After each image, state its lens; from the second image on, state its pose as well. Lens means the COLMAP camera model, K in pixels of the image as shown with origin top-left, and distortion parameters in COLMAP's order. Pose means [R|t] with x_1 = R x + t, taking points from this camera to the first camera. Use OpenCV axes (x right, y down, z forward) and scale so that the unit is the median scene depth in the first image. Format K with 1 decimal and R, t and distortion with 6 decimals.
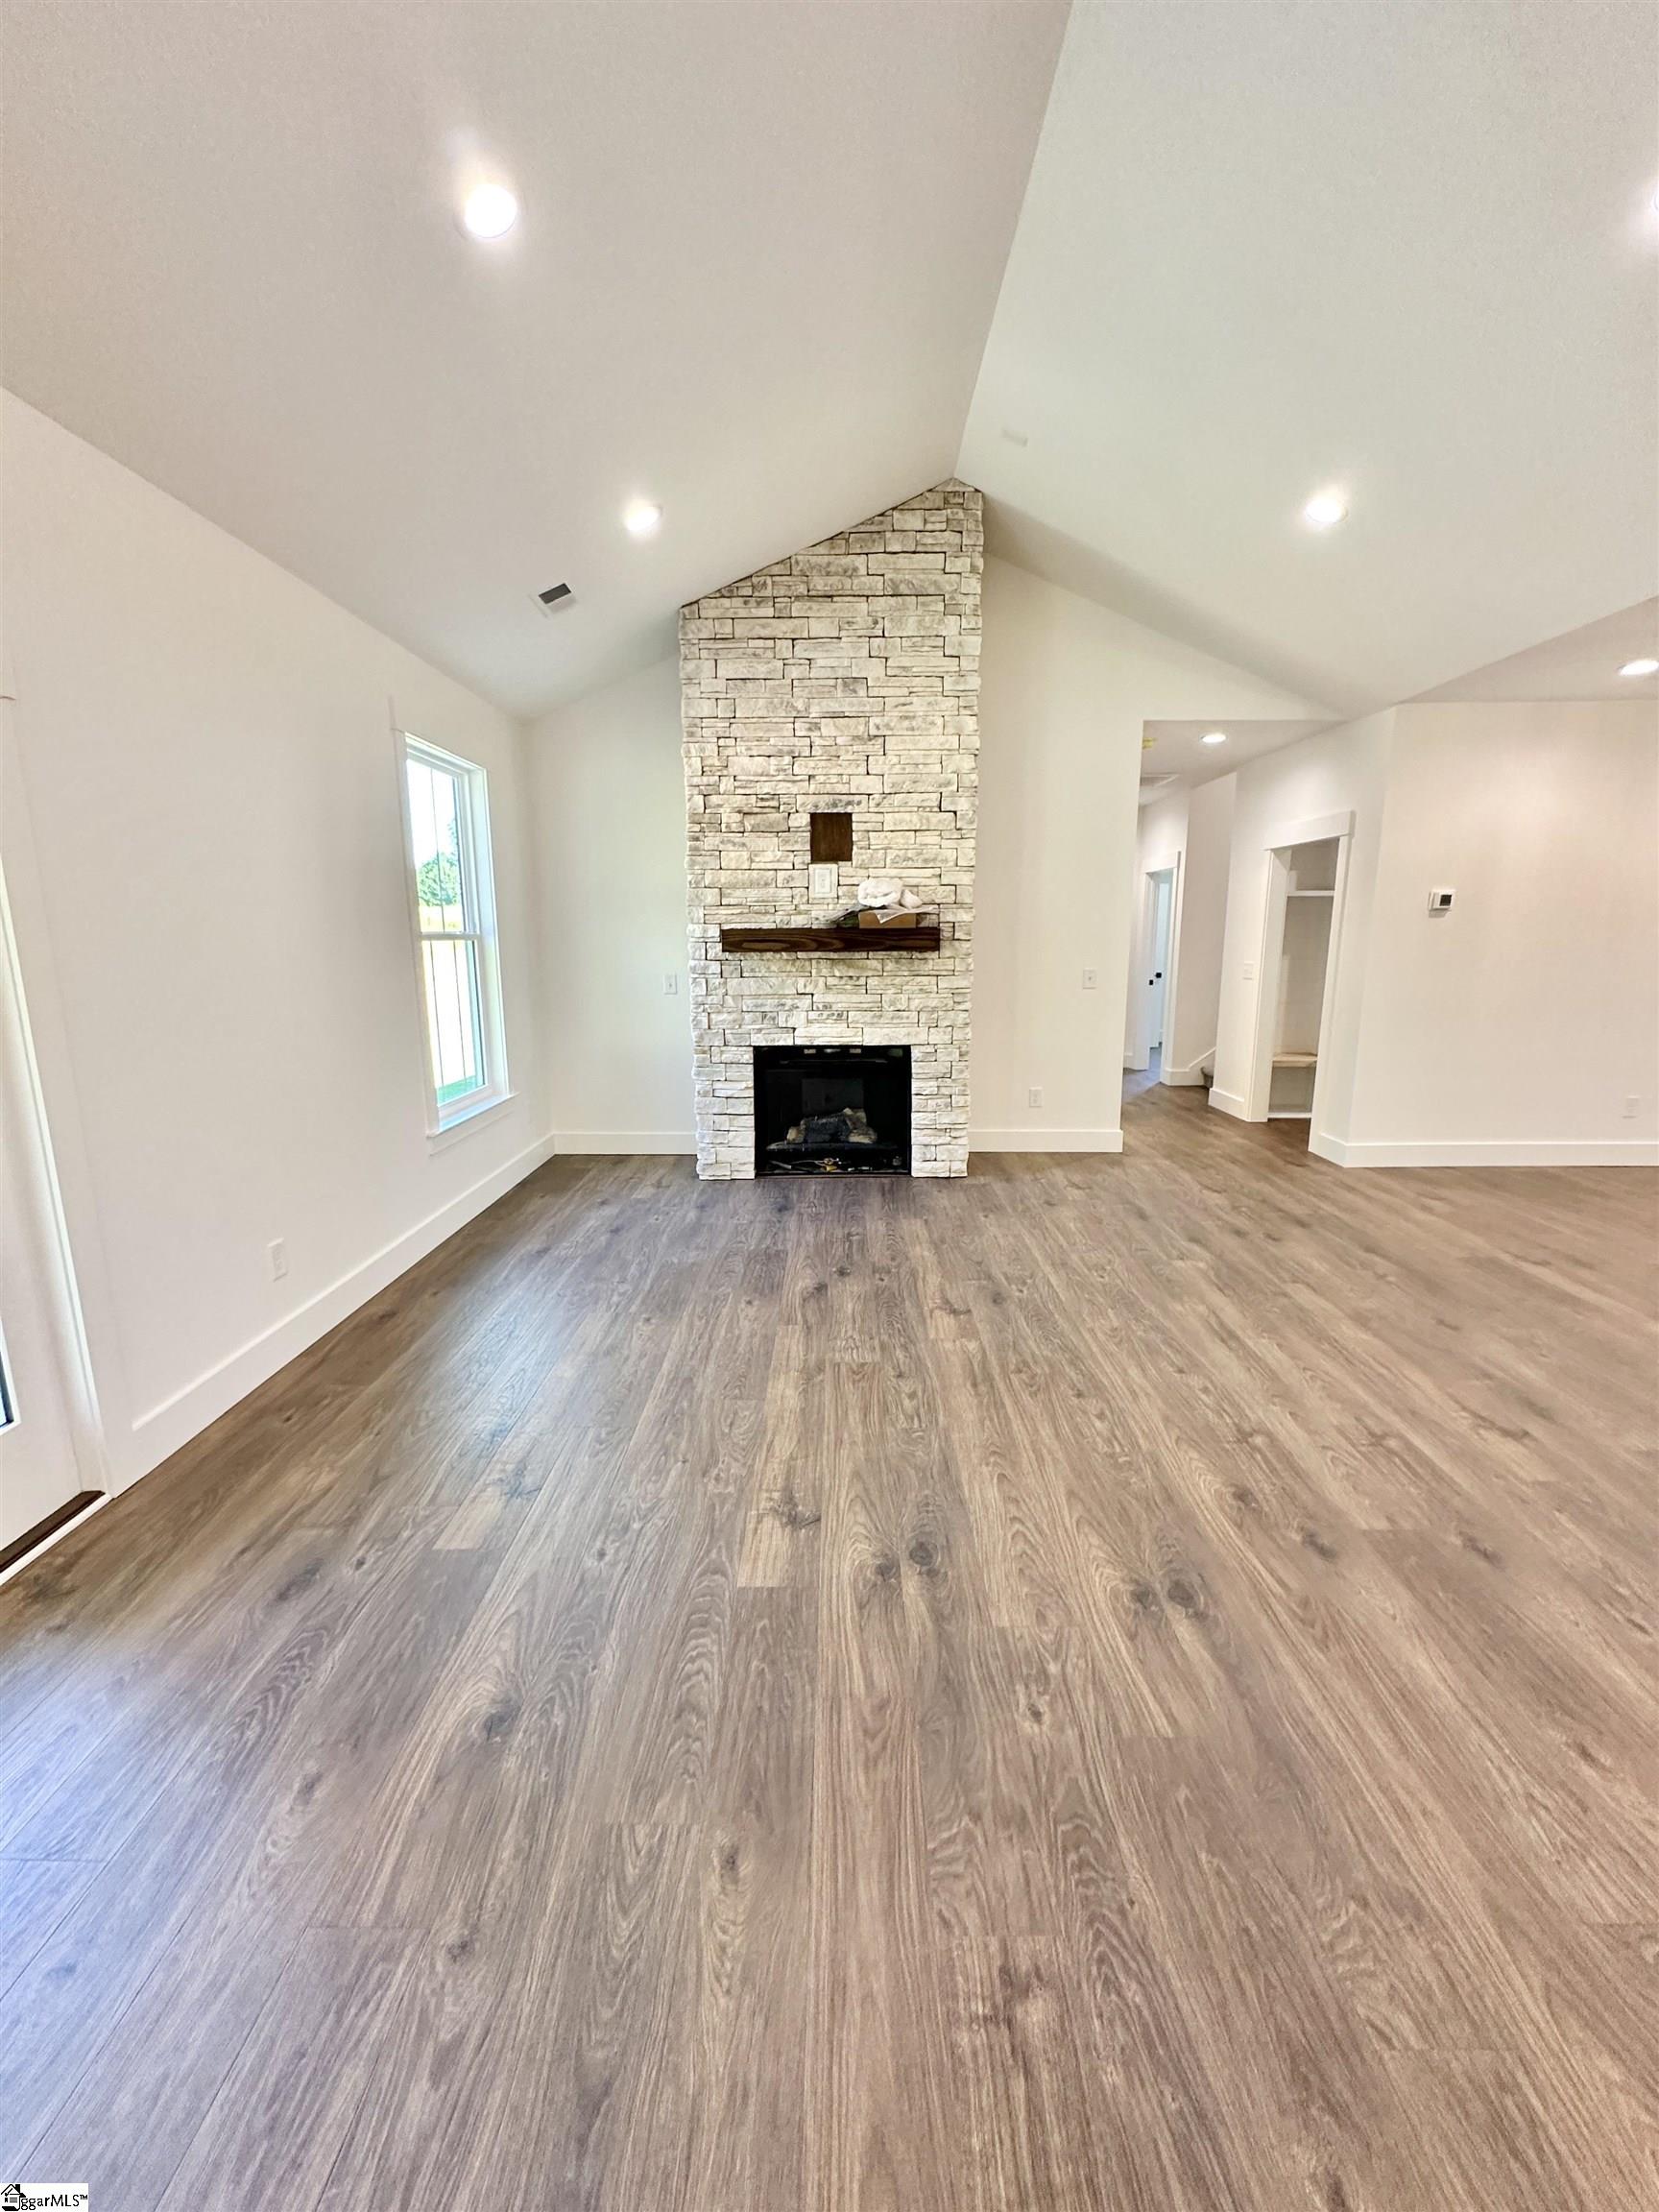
lens RADIAL K [[886.7, 0, 839.7], [0, 886.7, 1096.1], [0, 0, 1]] dist [0.002508, -0.000892]
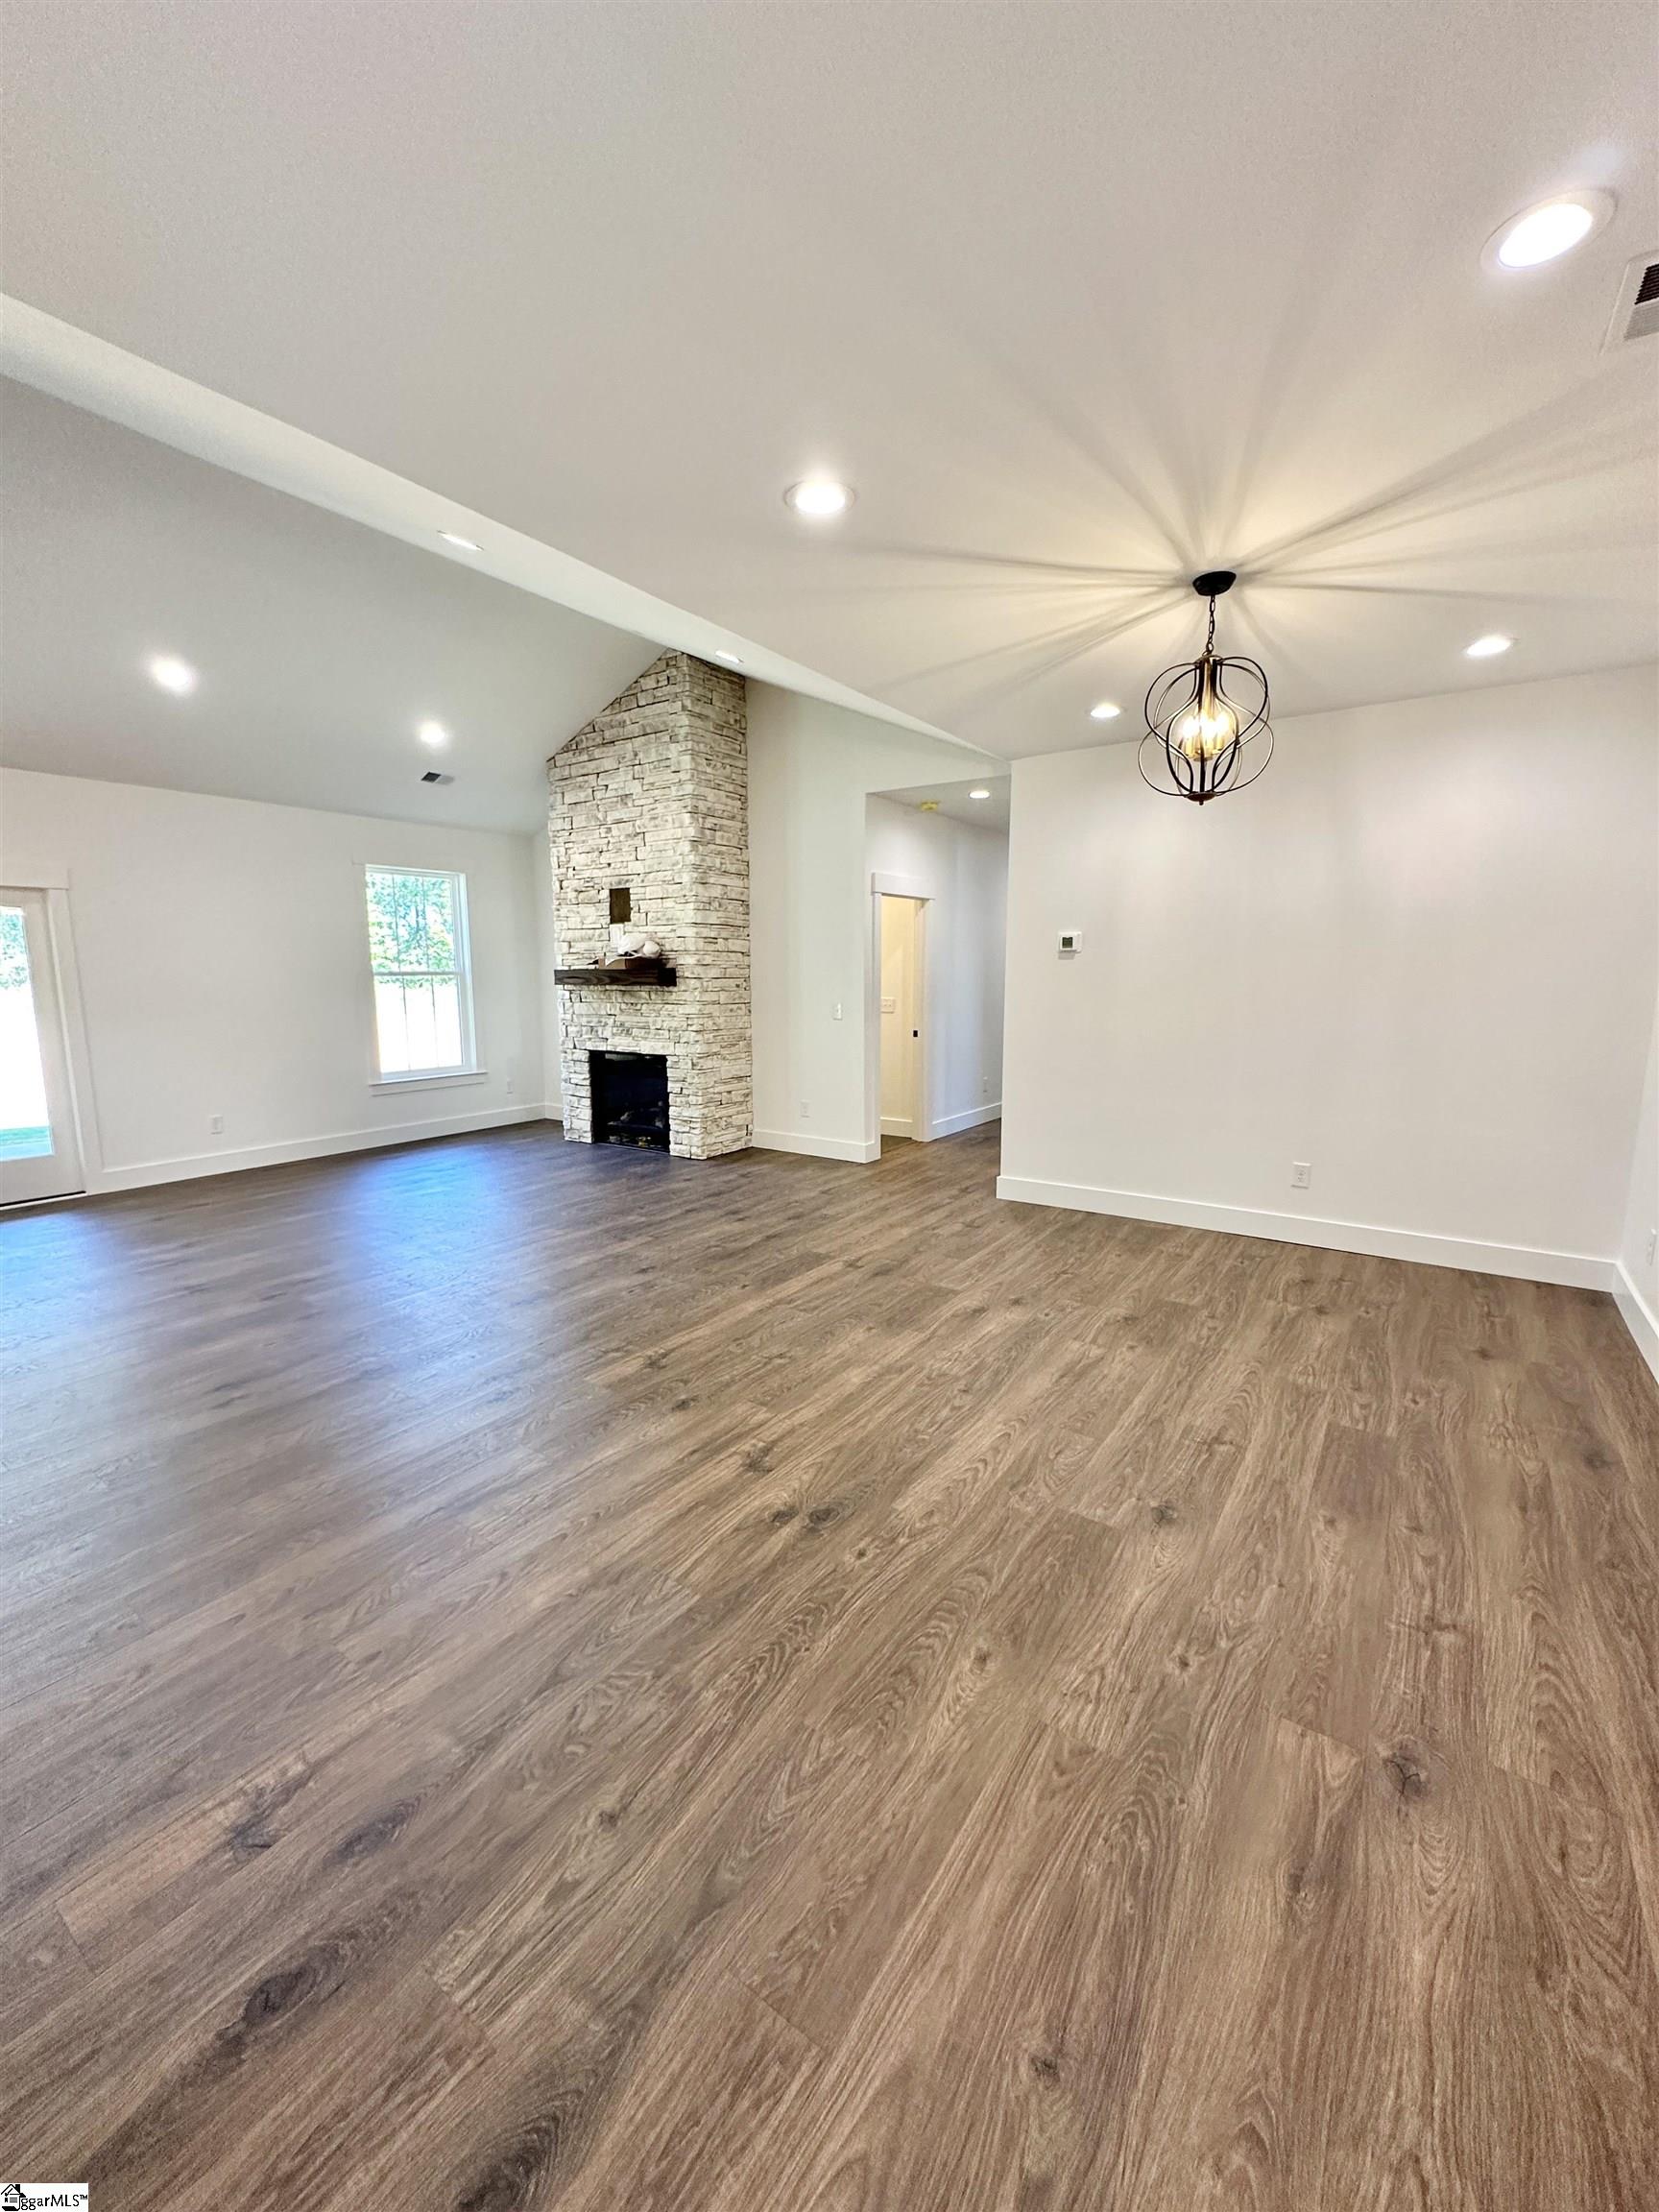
lens RADIAL K [[886.7, 0, 838.3], [0, 886.7, 1107.4], [0, 0, 1]] dist [0.002508, -0.000892]
pose [[0.826168, 0.089924, -0.556202, 1.113676], [-0.102348, 0.994710, 0.008796, -0.018264], [0.554051, 0.049659, 0.831000, 0.027243]]
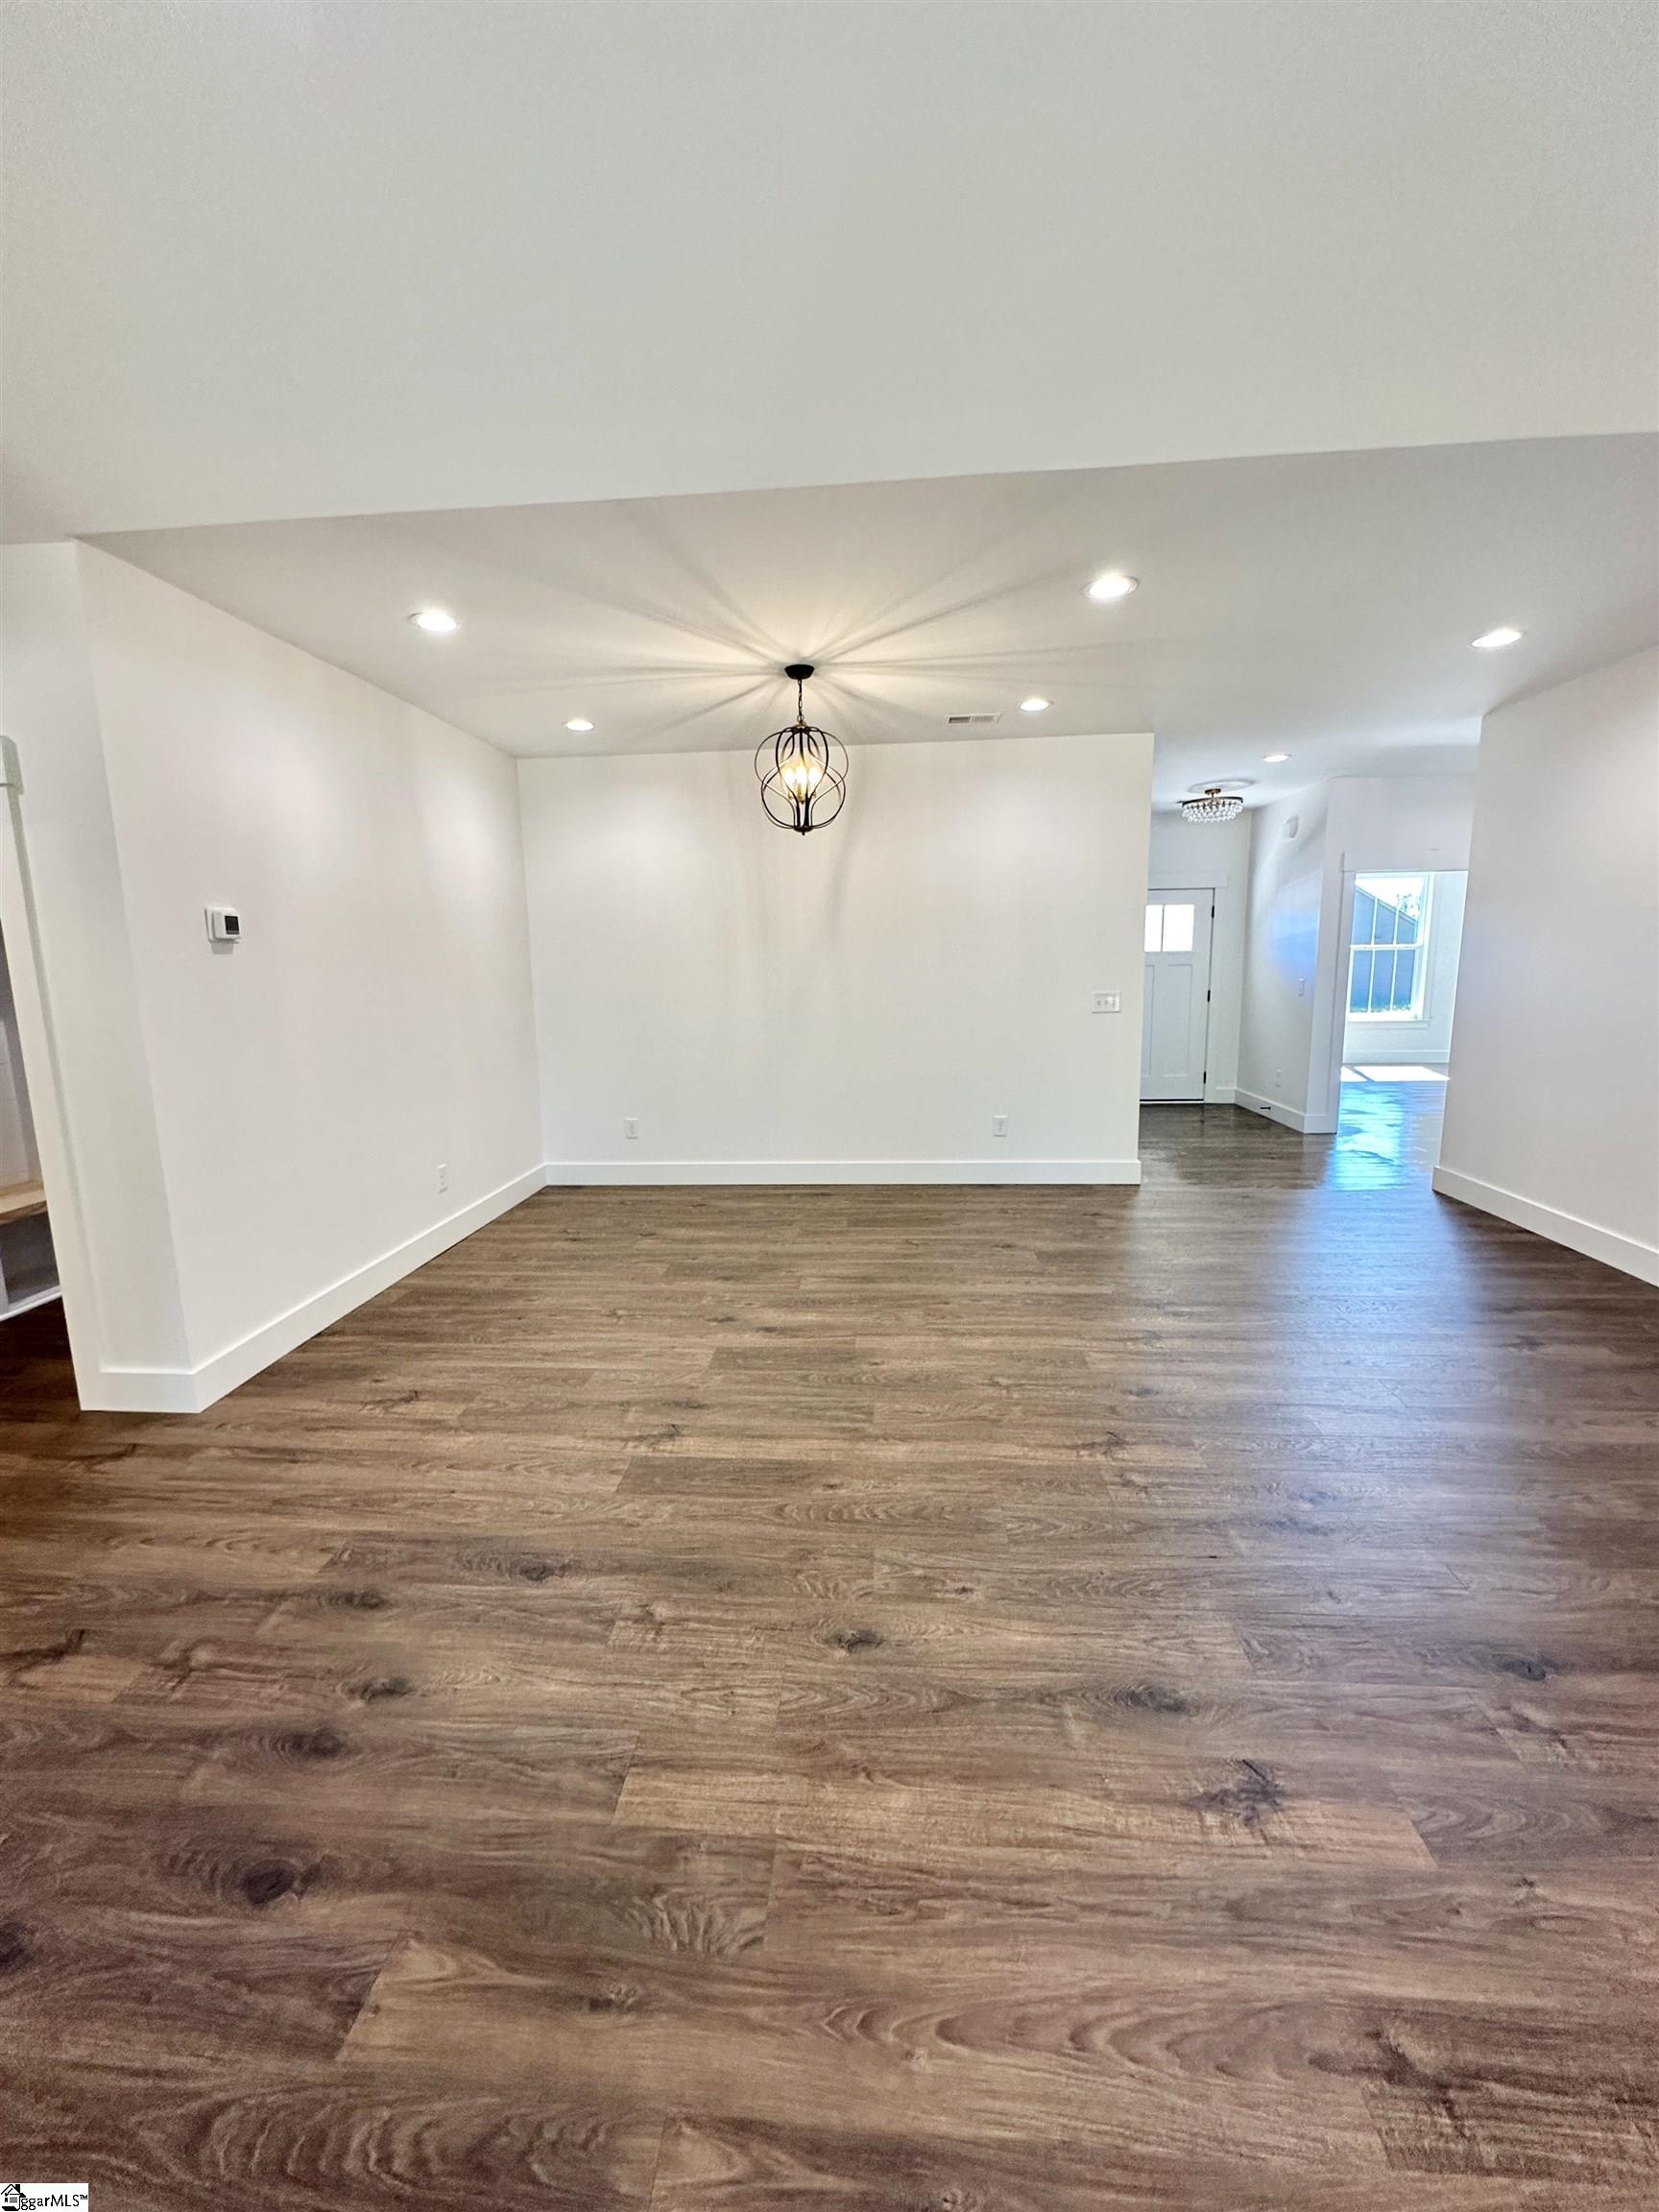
lens RADIAL K [[886.7, 0, 831.6], [0, 886.7, 1098.3], [0, 0, 1]] dist [0.002508, -0.000892]
pose [[0.075809, -0.151781, 0.985503, 0.109847], [0.195357, 0.971453, 0.134590, -0.115726], [-0.977798, 0.182322, 0.103296, 0.602969]]
